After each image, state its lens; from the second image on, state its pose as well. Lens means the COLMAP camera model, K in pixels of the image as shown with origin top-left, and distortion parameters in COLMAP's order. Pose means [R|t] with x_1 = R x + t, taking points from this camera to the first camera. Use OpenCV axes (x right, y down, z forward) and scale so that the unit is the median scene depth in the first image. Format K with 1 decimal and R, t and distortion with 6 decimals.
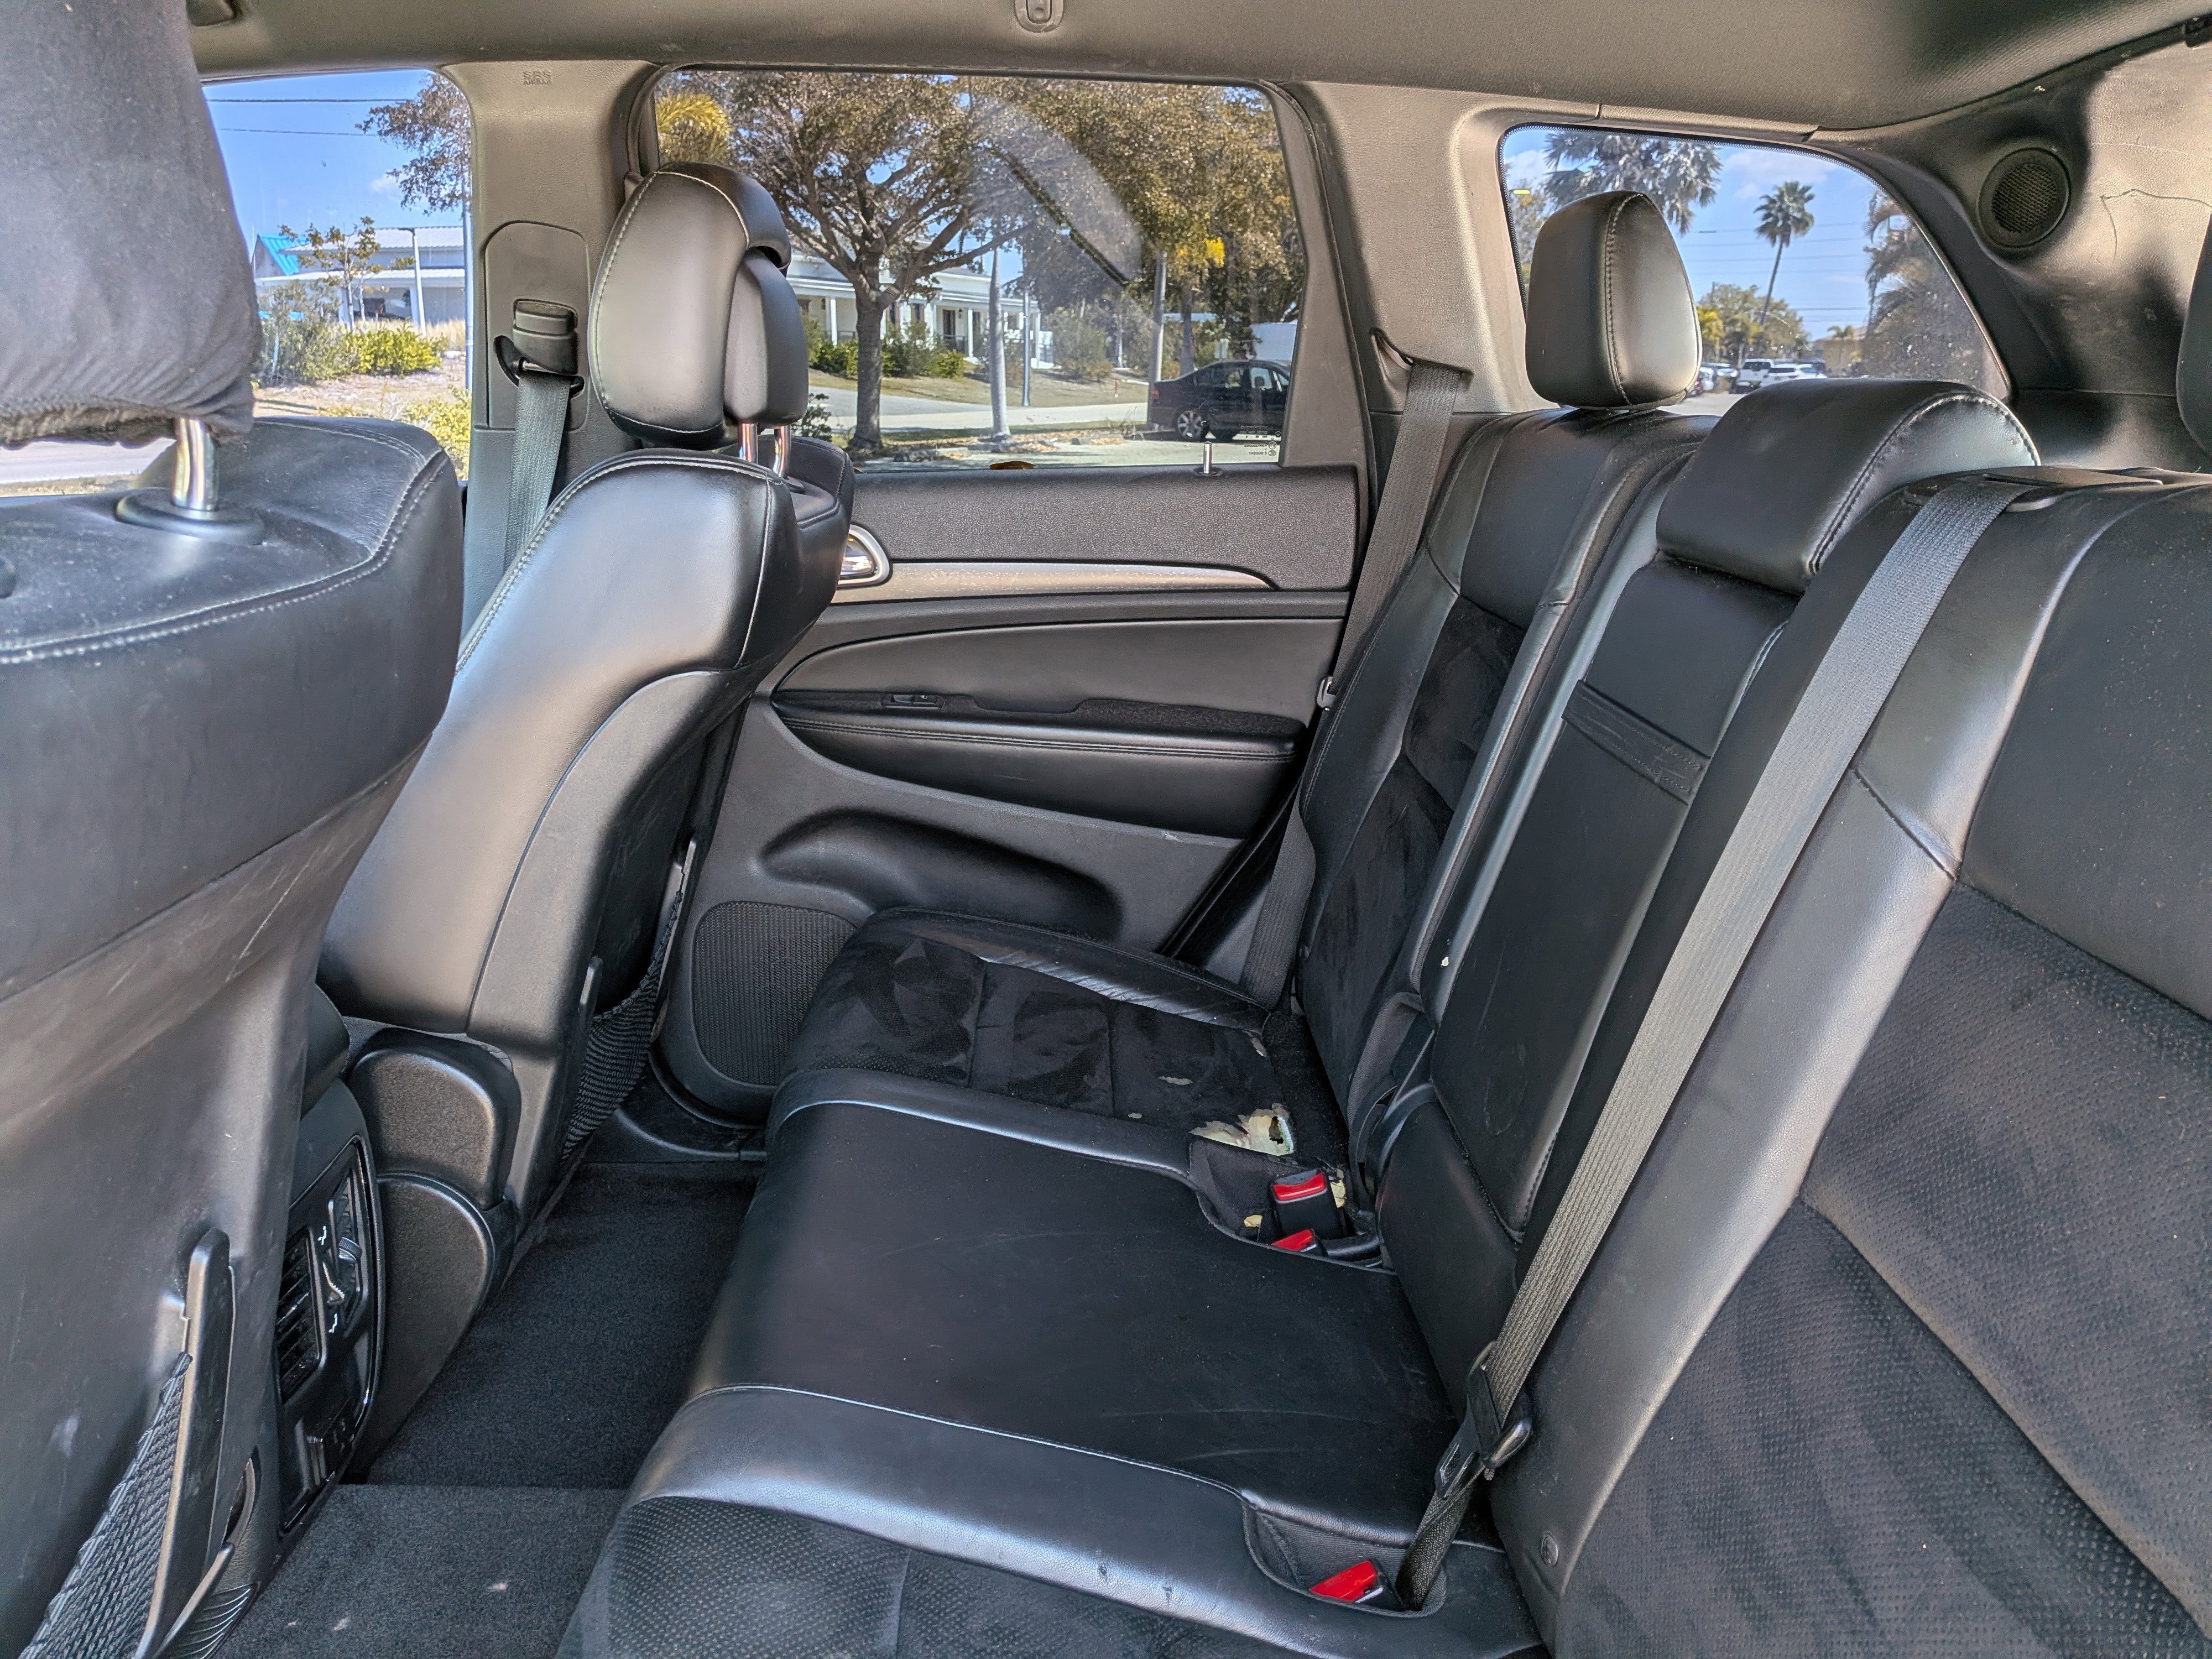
lens RADIAL K [[1581.0, 0, 1107.8], [0, 1581.0, 798.7], [0, 0, 1]] dist [0.061906, -0.138956]
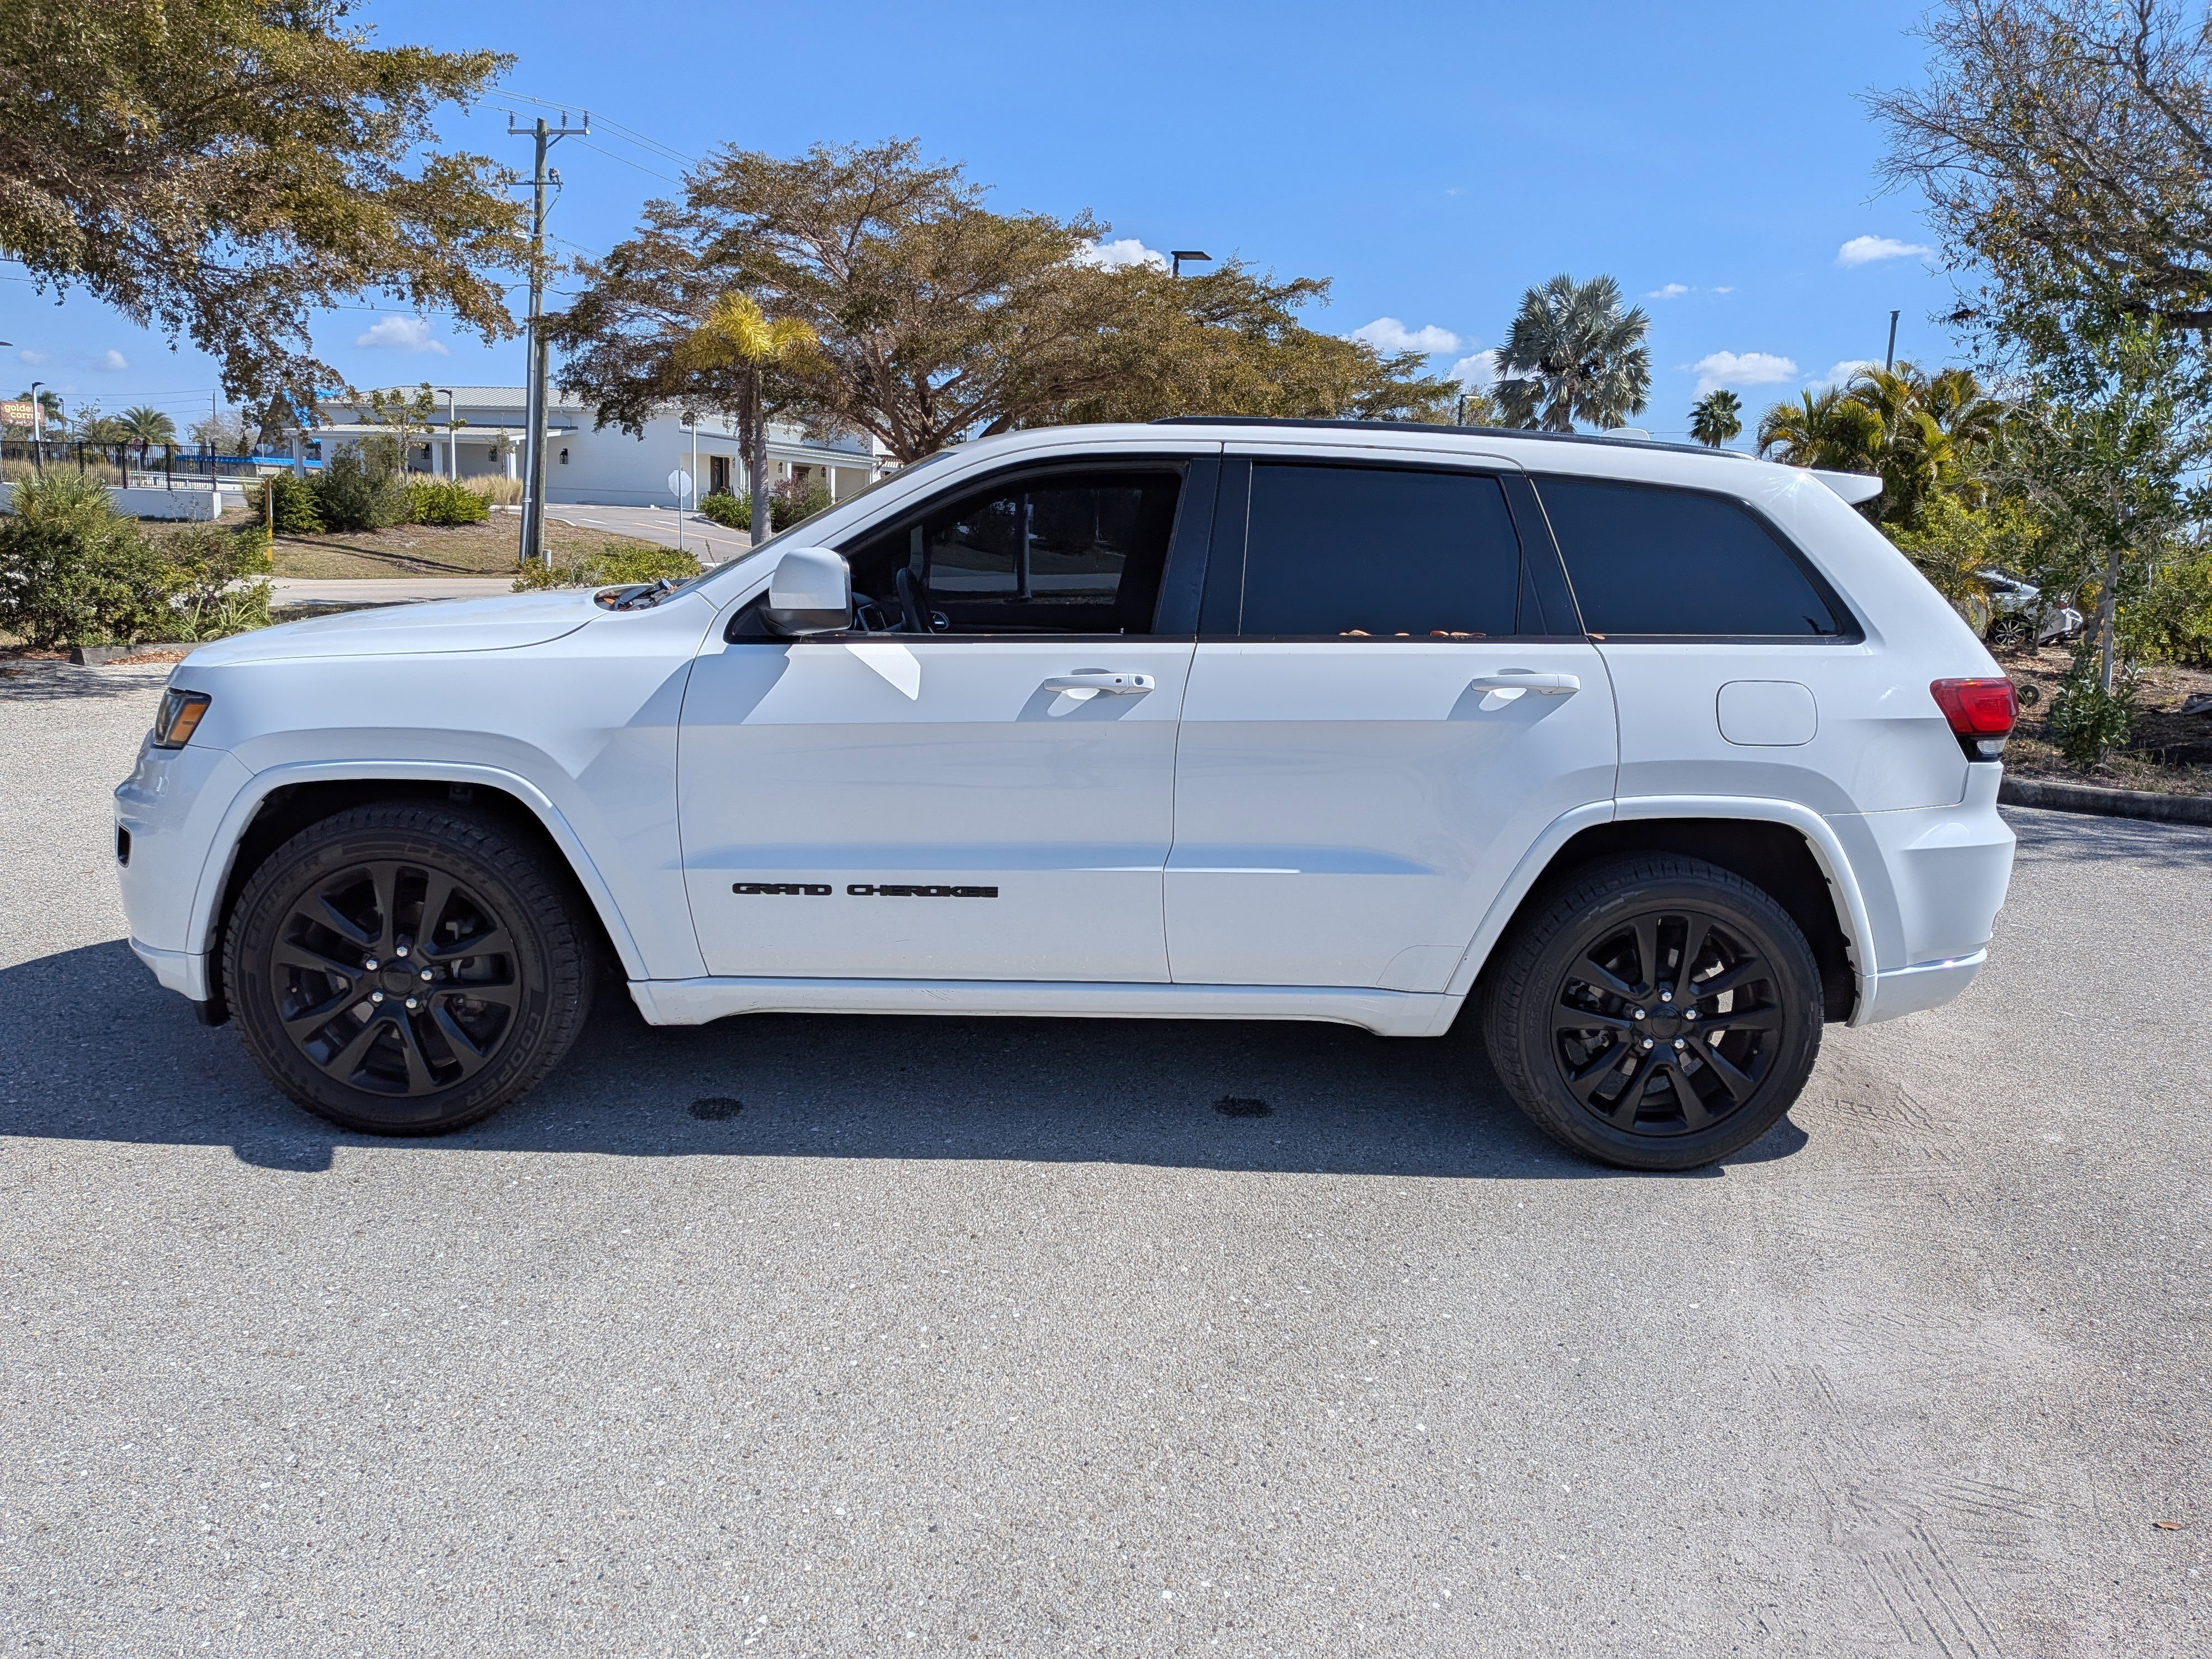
lens RADIAL K [[1619.1, 0, 1106.0], [0, 1619.1, 829.5], [0, 0, 1]] dist [0.069589, -0.115570]
pose [[0.999148, 0.026958, 0.031240, -0.026090], [-0.024146, 0.995903, -0.087146, 0.027433], [-0.033462, 0.086317, 0.995706, -0.111034]]
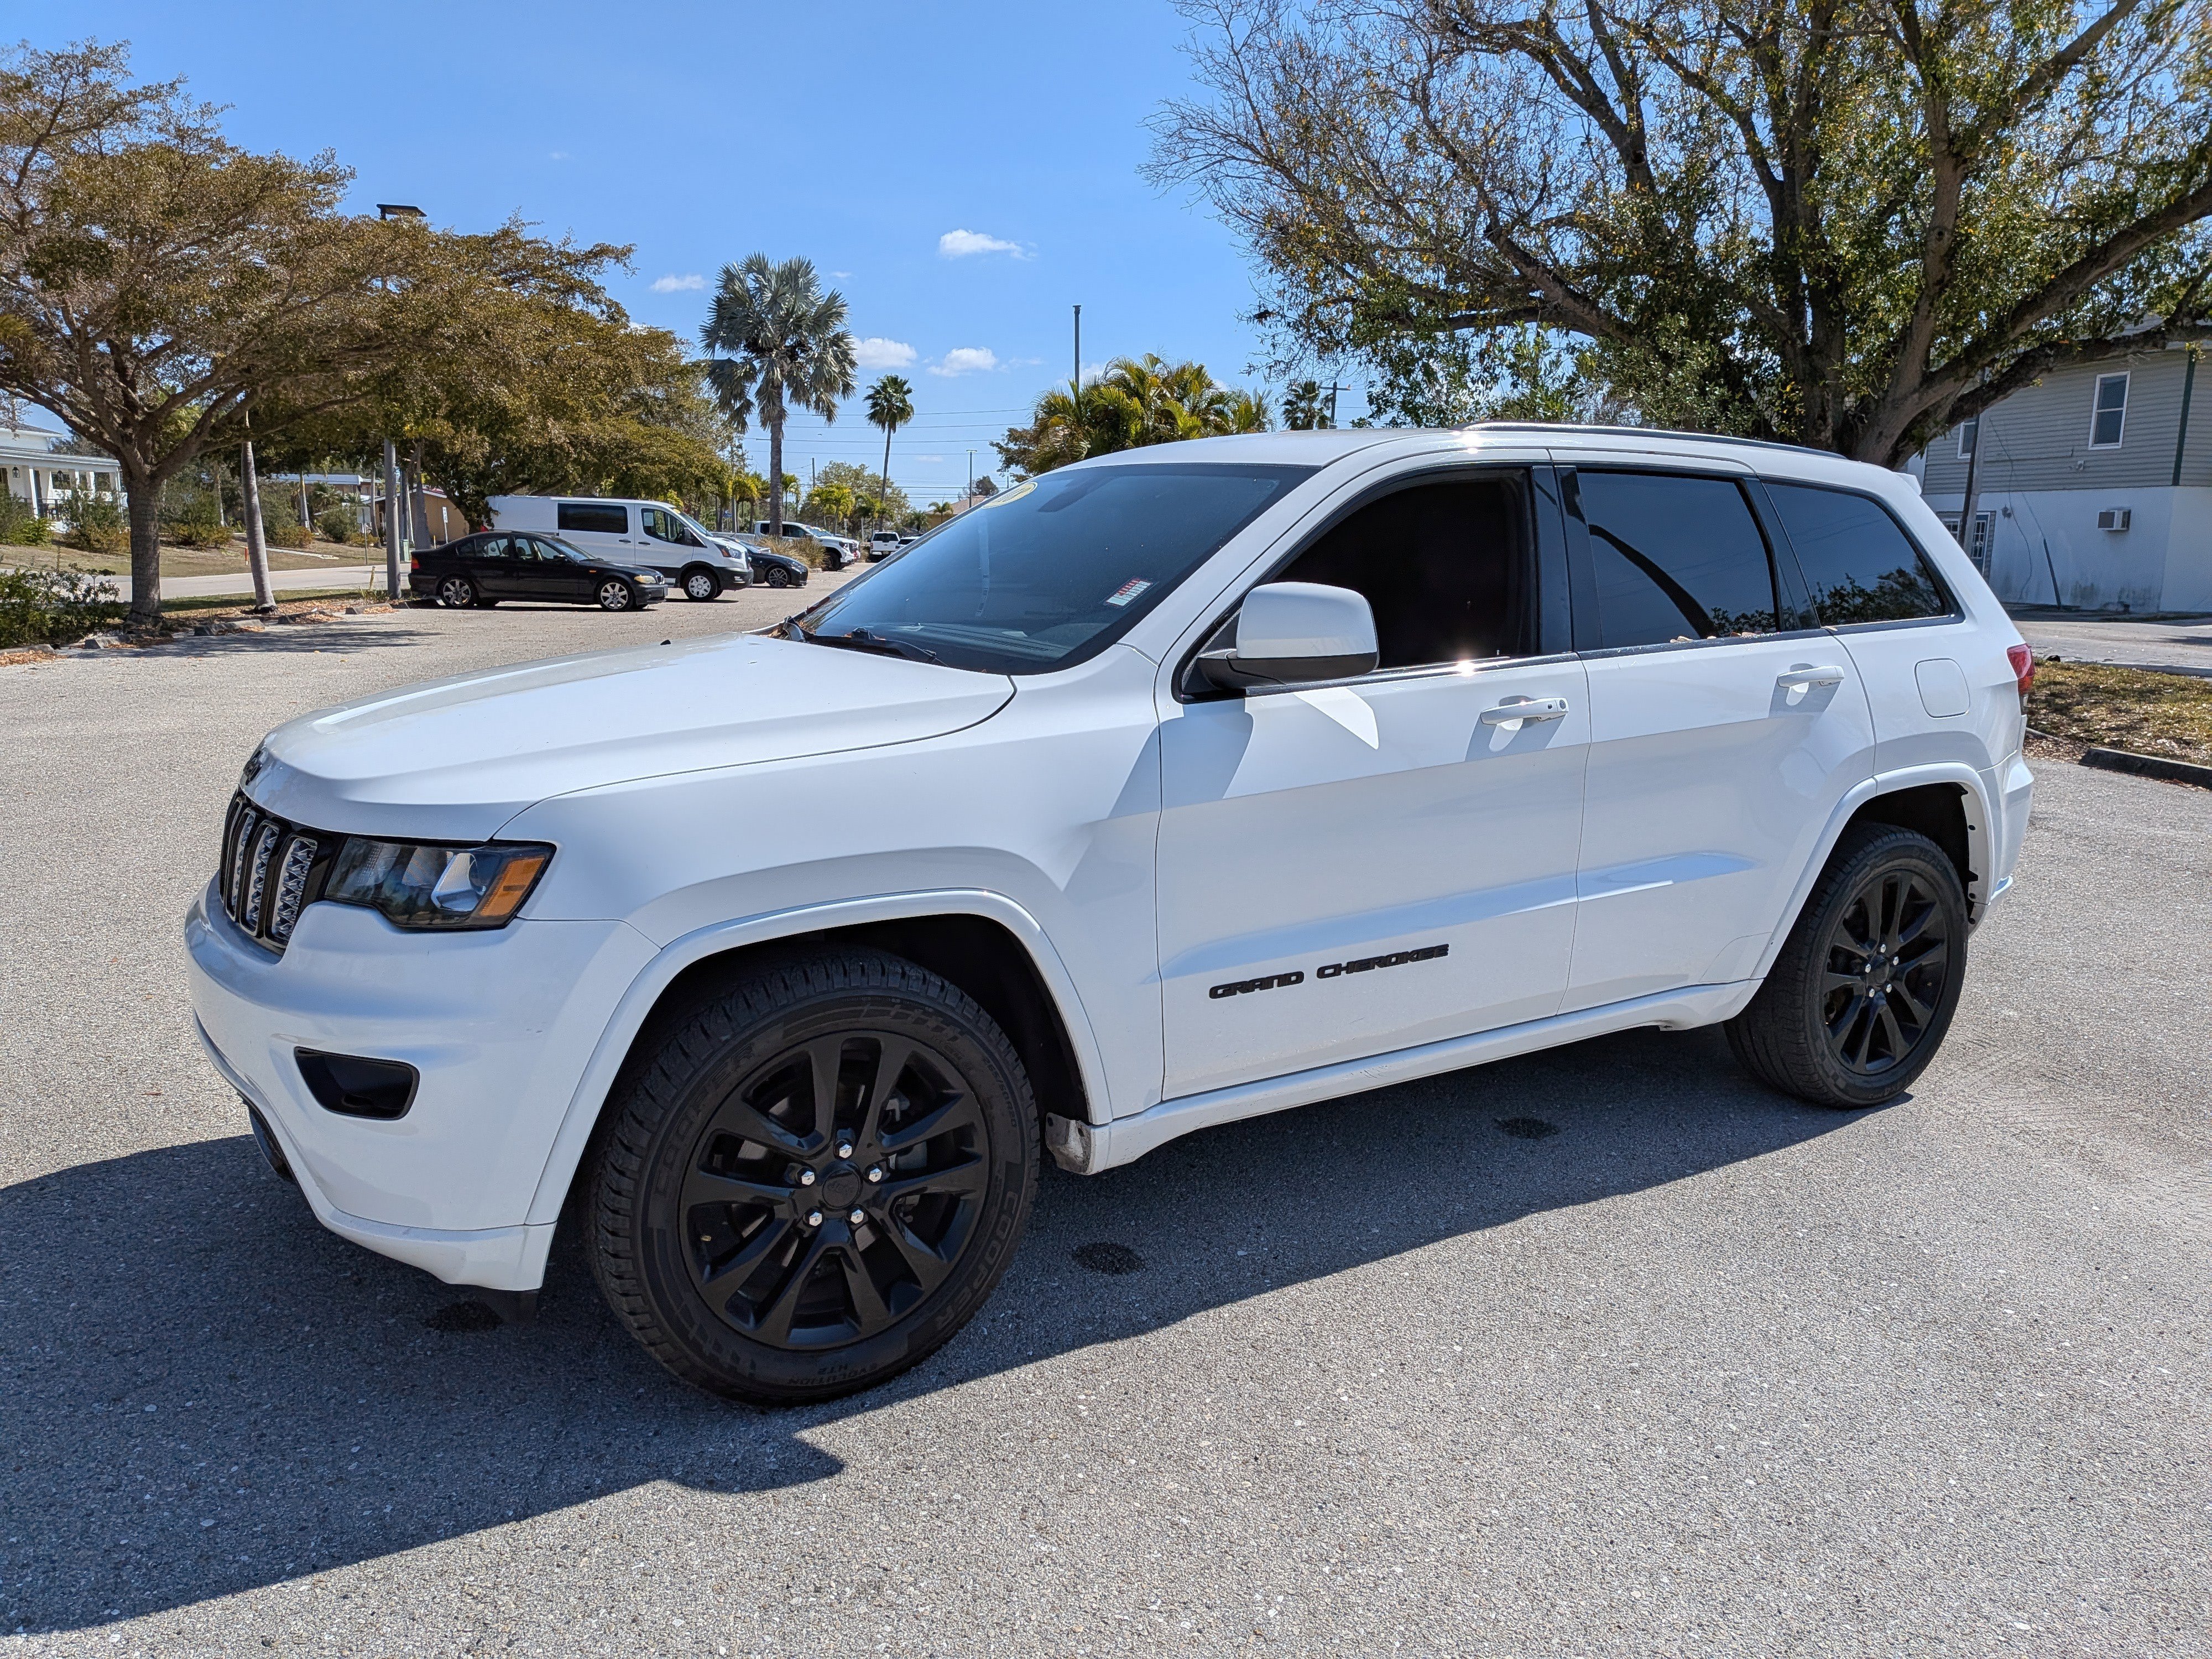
lens RADIAL K [[1613.1, 0, 1113.4], [0, 1613.1, 870.7], [0, 0, 1]] dist [0.070670, -0.081072]
pose [[0.853886, -0.104875, 0.509784, -0.099567], [0.134900, 0.990611, -0.022163, 0.016636], [-0.502674, 0.087695, 0.860017, -0.076567]]
